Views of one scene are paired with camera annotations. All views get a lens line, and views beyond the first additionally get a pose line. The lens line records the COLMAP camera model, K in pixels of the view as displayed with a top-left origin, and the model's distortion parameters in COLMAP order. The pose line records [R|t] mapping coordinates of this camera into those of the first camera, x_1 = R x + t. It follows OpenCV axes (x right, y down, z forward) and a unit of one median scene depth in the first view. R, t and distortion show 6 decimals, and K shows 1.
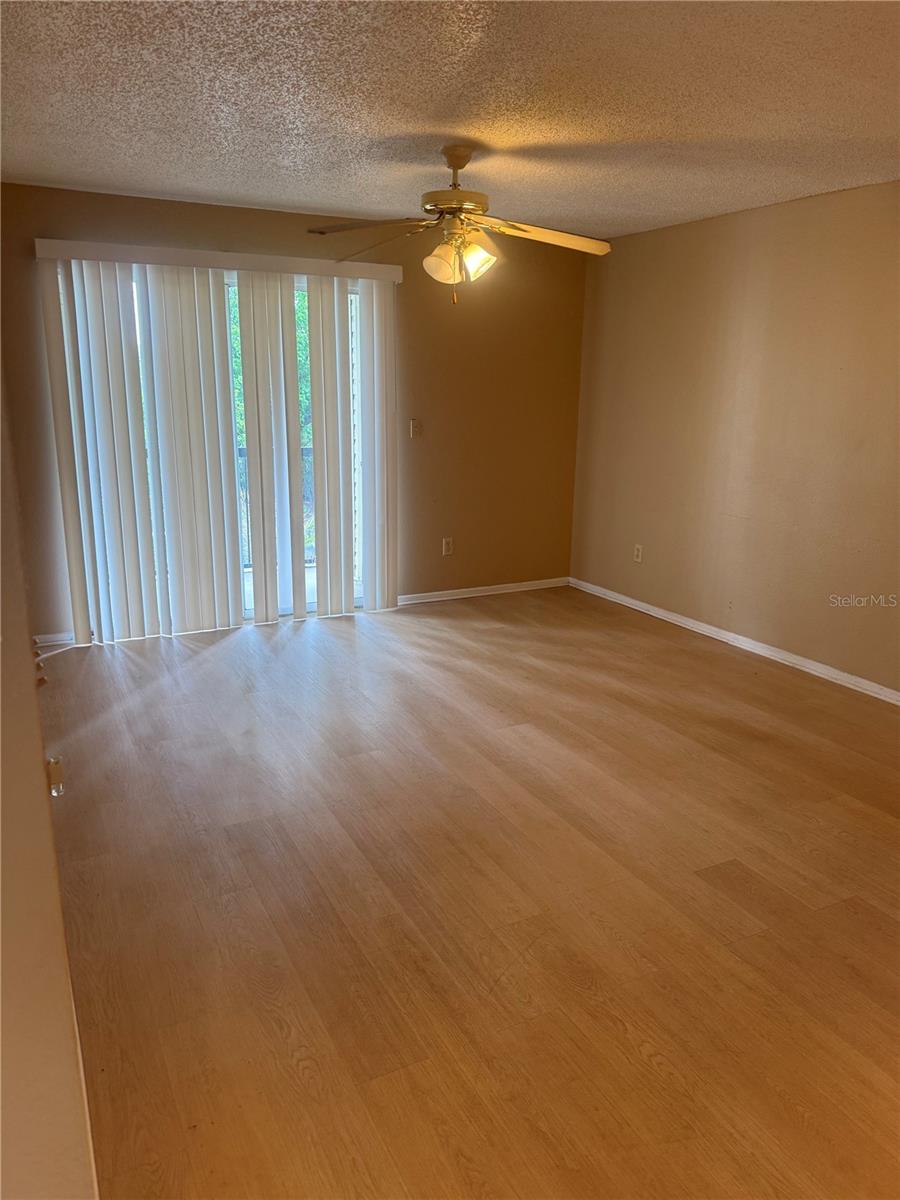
lens RADIAL K [[856.7, 0, 450.0], [0, 856.7, 600.0], [0, 0, 1]] dist [-0.001986, -0.002503]
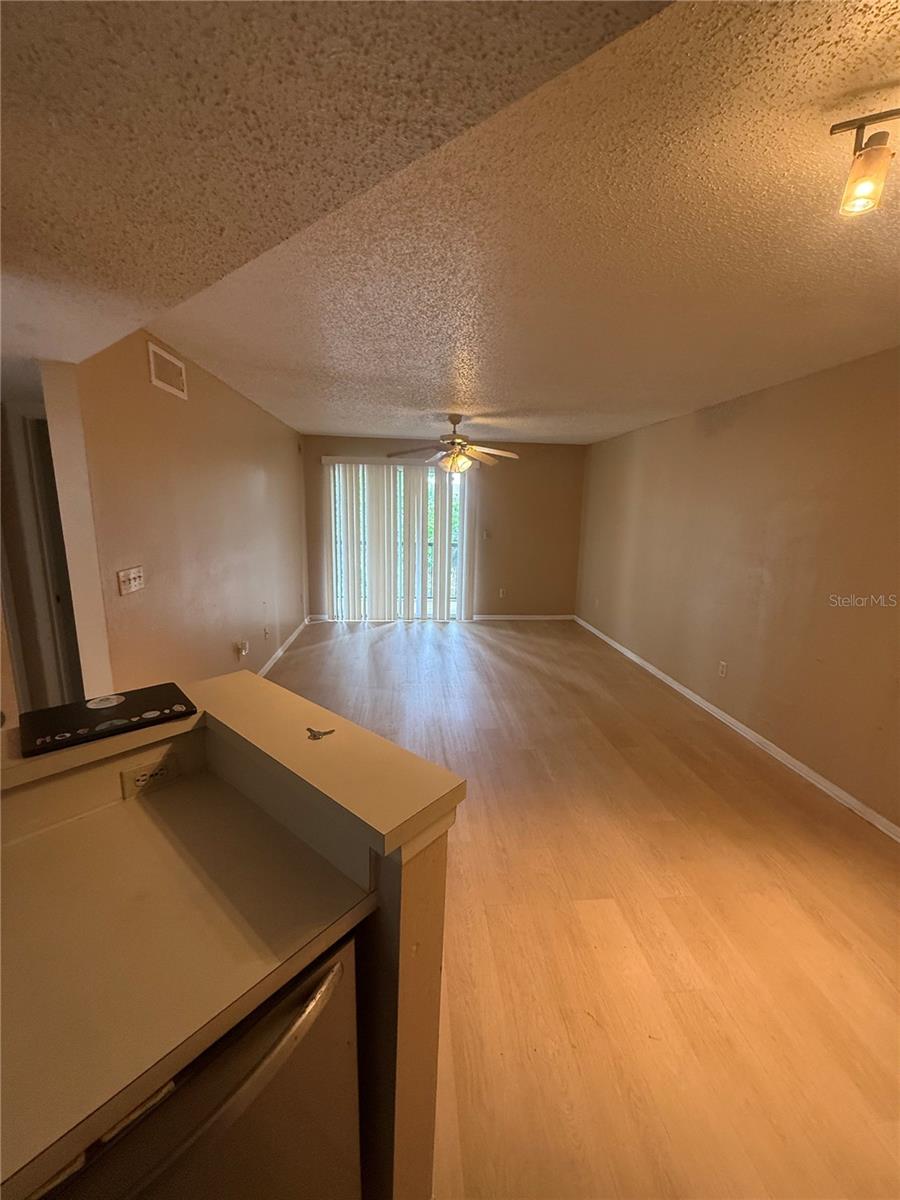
lens RADIAL K [[489.1, 0, 450.0], [0, 489.1, 600.0], [0, 0, 1]] dist [0.000293, 0.000015]
pose [[0.927693, 0.075982, -0.365530, 0.357303], [-0.099772, 0.993918, -0.046610, 0.022170], [0.359766, 0.079709, 0.929632, -0.139844]]
